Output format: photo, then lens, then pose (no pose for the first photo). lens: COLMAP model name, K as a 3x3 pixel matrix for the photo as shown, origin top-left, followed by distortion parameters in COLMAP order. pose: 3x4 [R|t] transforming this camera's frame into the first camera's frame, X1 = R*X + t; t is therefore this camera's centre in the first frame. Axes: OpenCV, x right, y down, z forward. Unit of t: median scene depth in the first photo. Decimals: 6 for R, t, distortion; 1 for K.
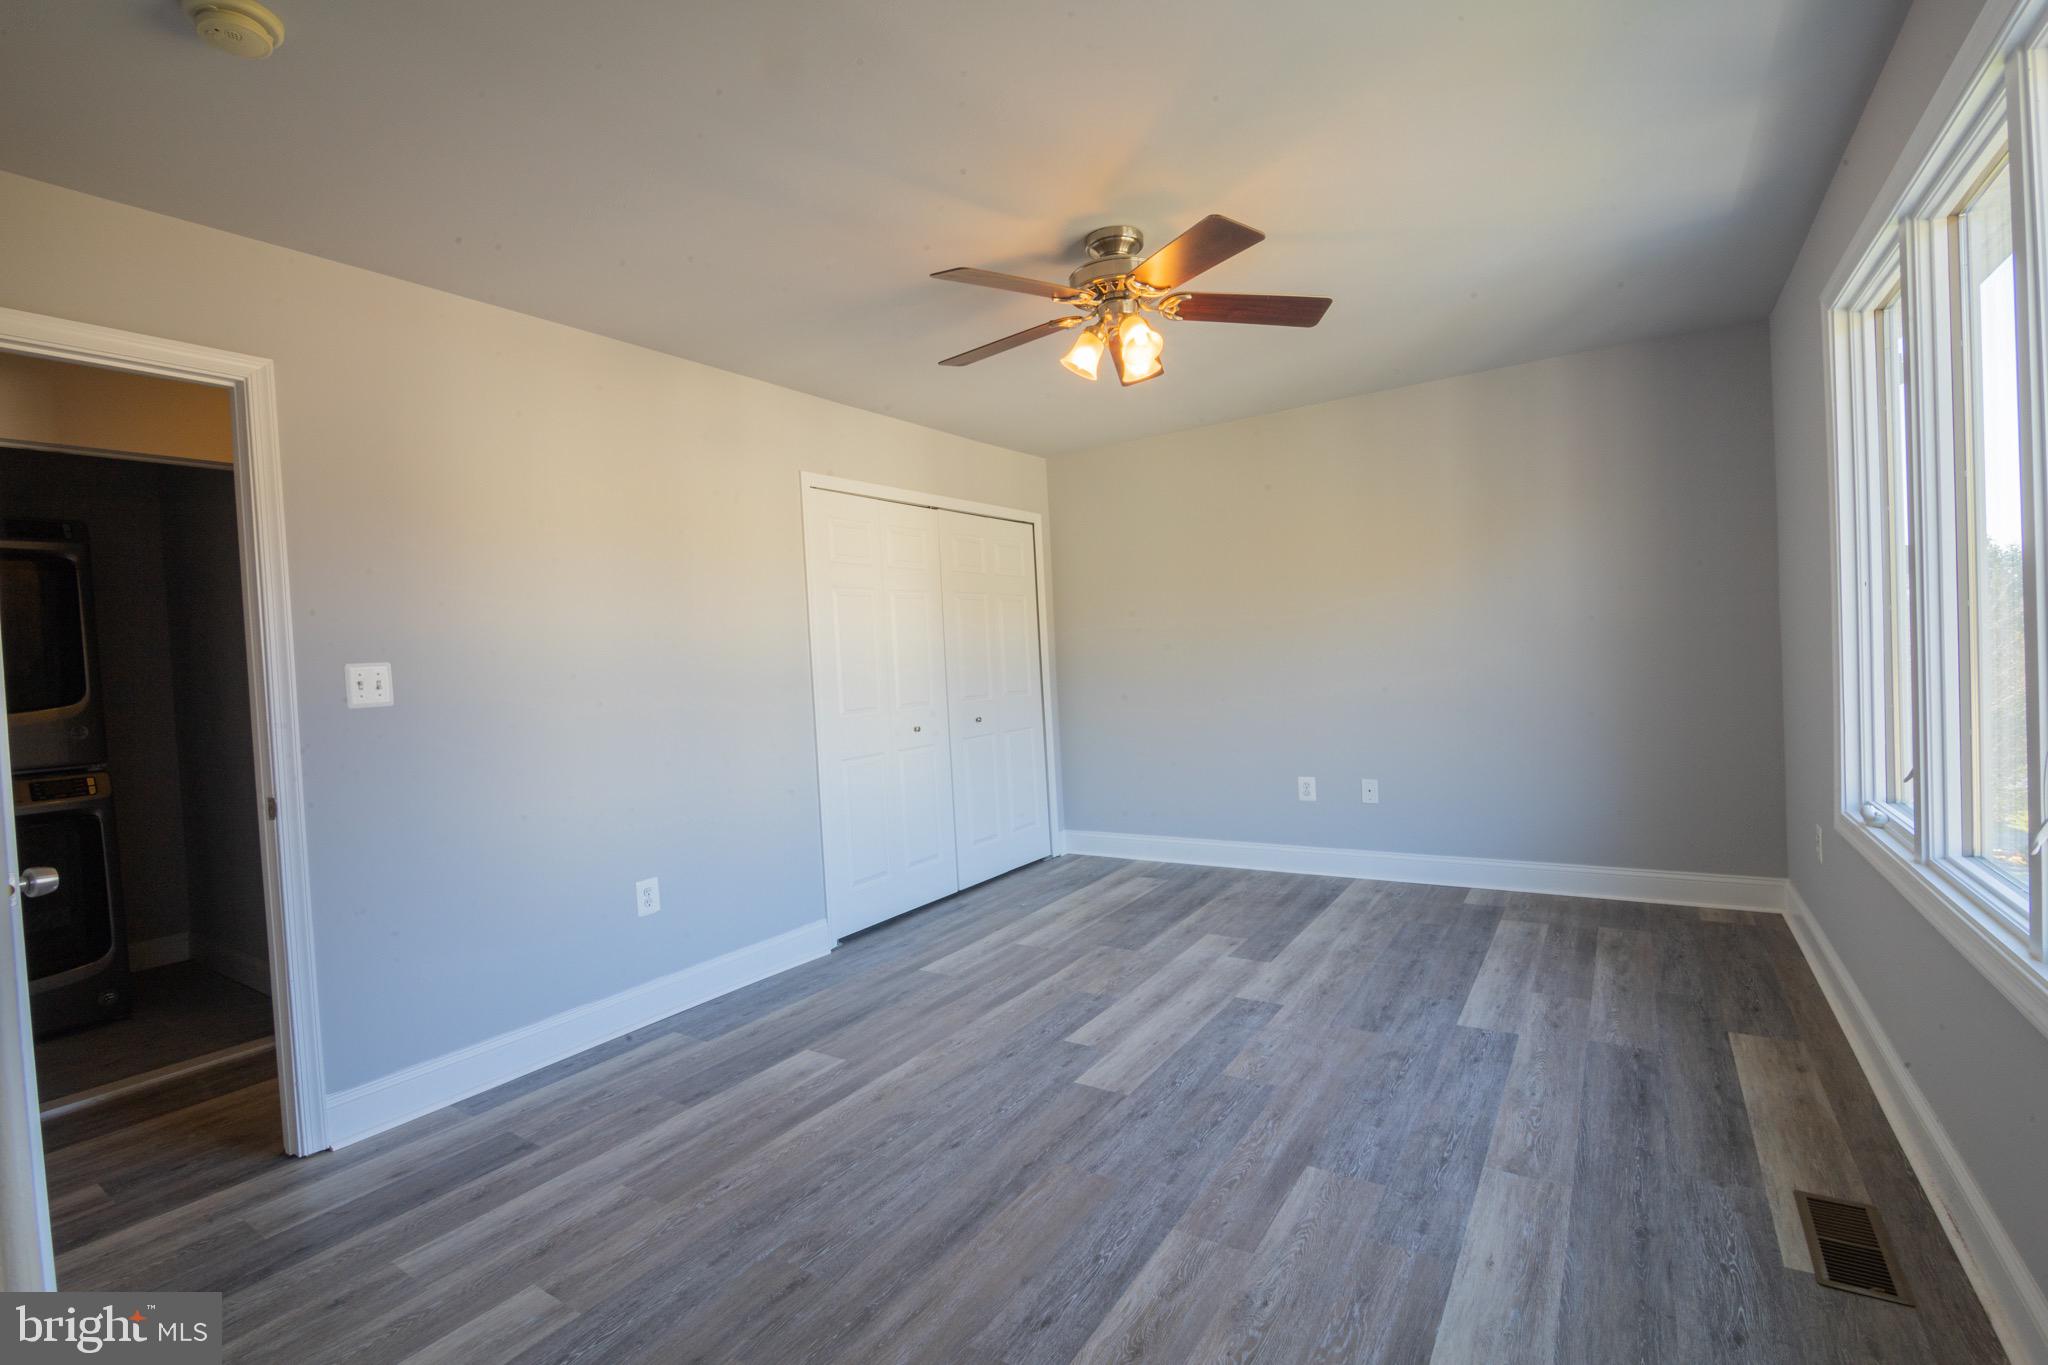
lens RADIAL K [[913.1, 0, 1021.8], [0, 913.1, 681.0], [0, 0, 1]] dist [-0.012058, -0.000883]
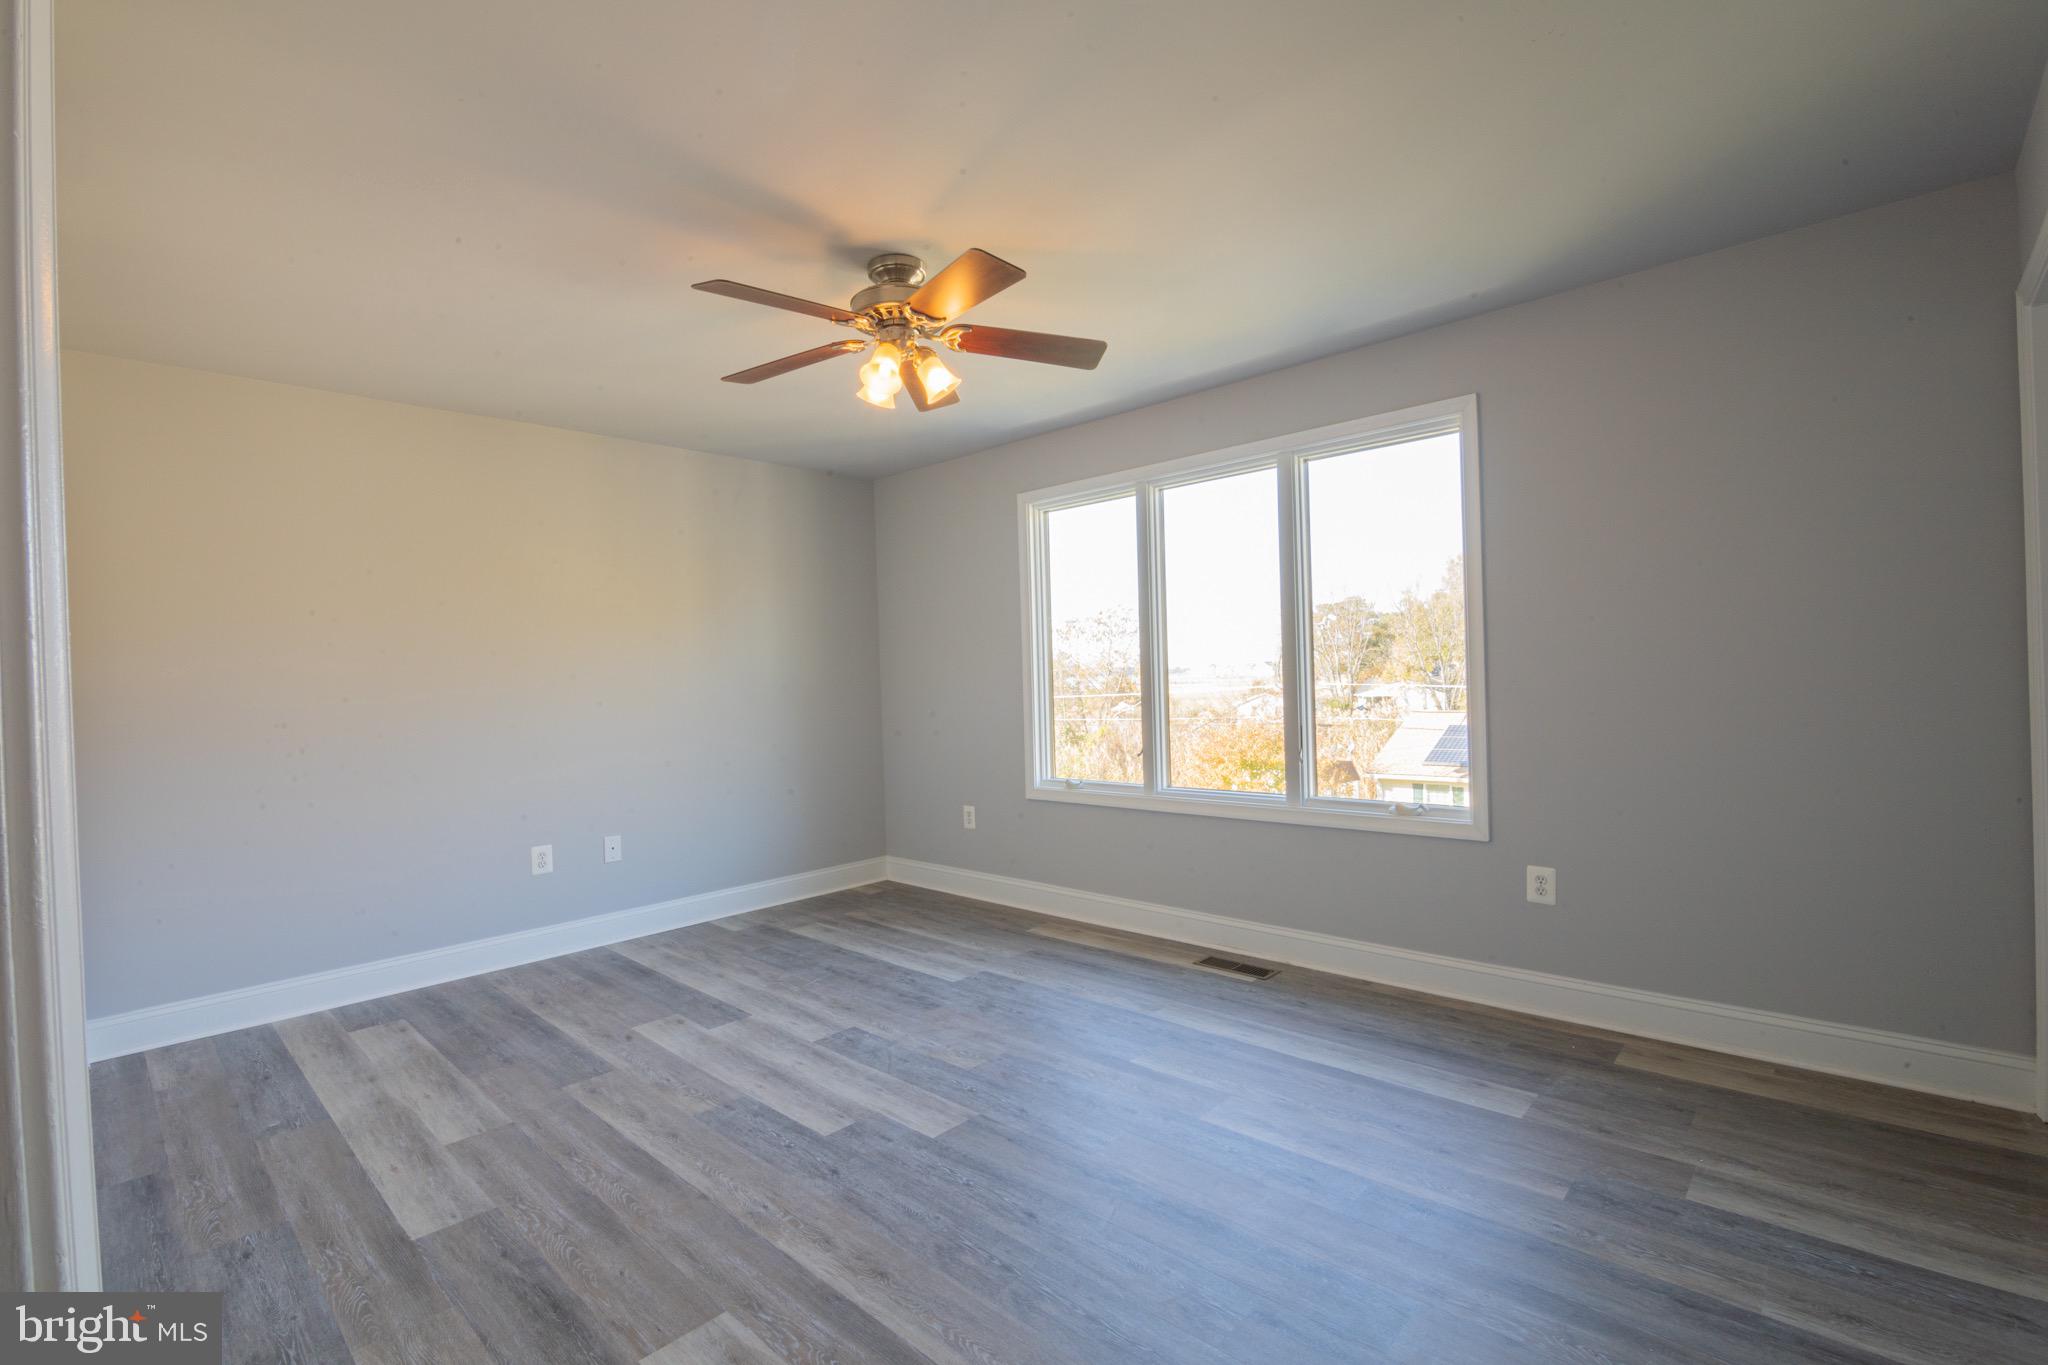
lens RADIAL K [[913.1, 0, 1021.8], [0, 913.1, 681.0], [0, 0, 1]] dist [-0.012058, -0.000883]
pose [[0.165764, 0.043893, 0.985188, -0.769289], [0.048893, 0.997415, -0.052664, 0.027854], [-0.984953, 0.056899, 0.163189, 0.658106]]
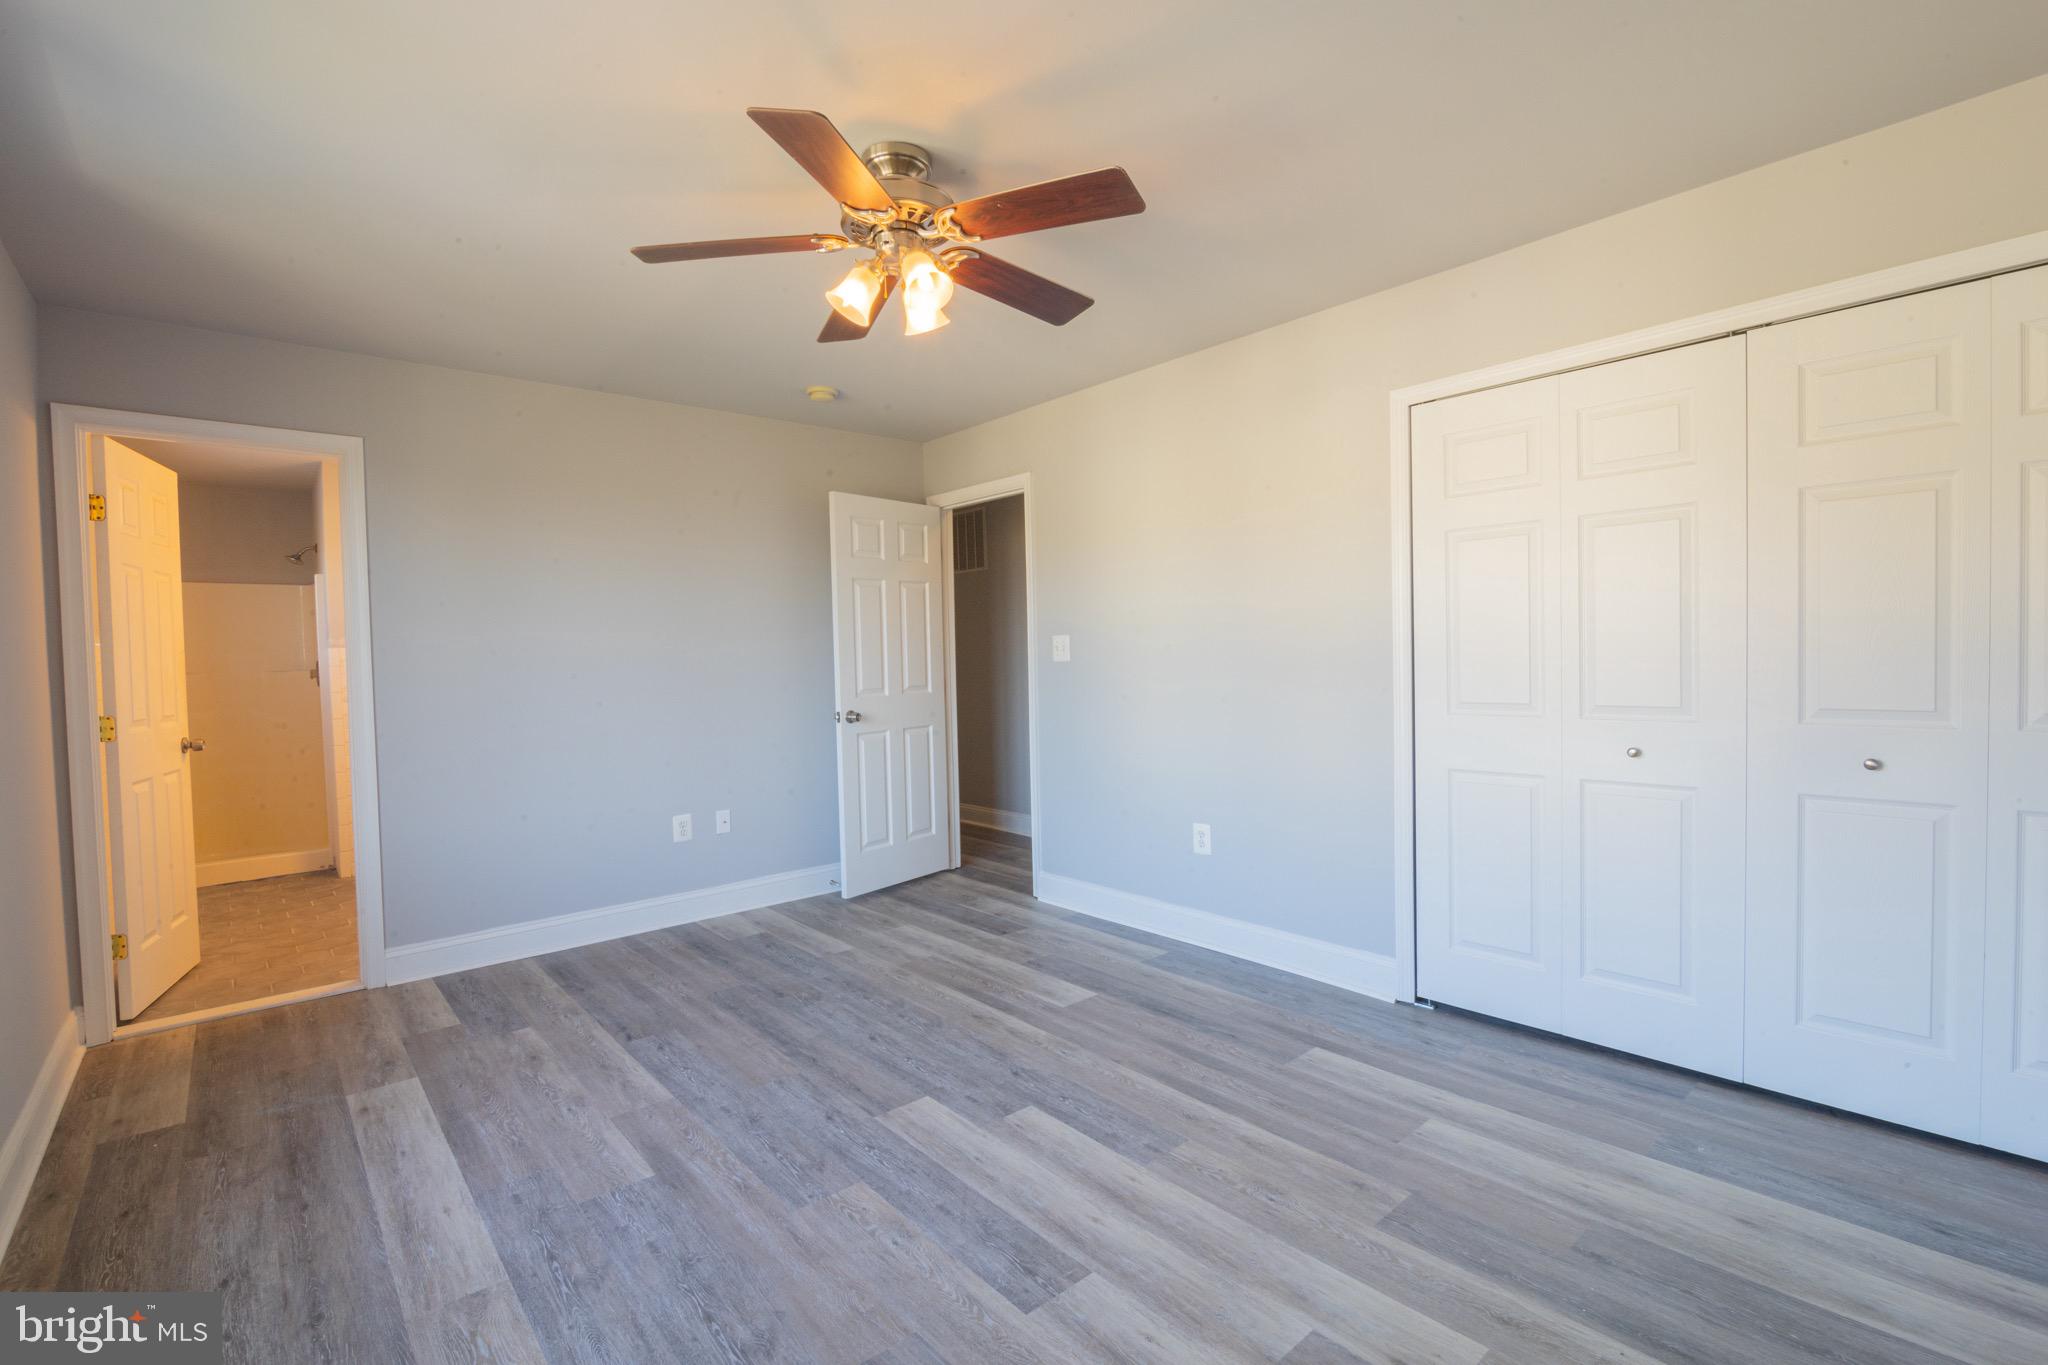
lens RADIAL K [[913.1, 0, 1021.8], [0, 913.1, 681.0], [0, 0, 1]] dist [-0.012058, -0.000883]
pose [[-0.263720, 0.089474, -0.960440, 0.827296], [0.014433, 0.995943, 0.088819, -0.075932], [0.964491, 0.009561, -0.263942, 1.209259]]
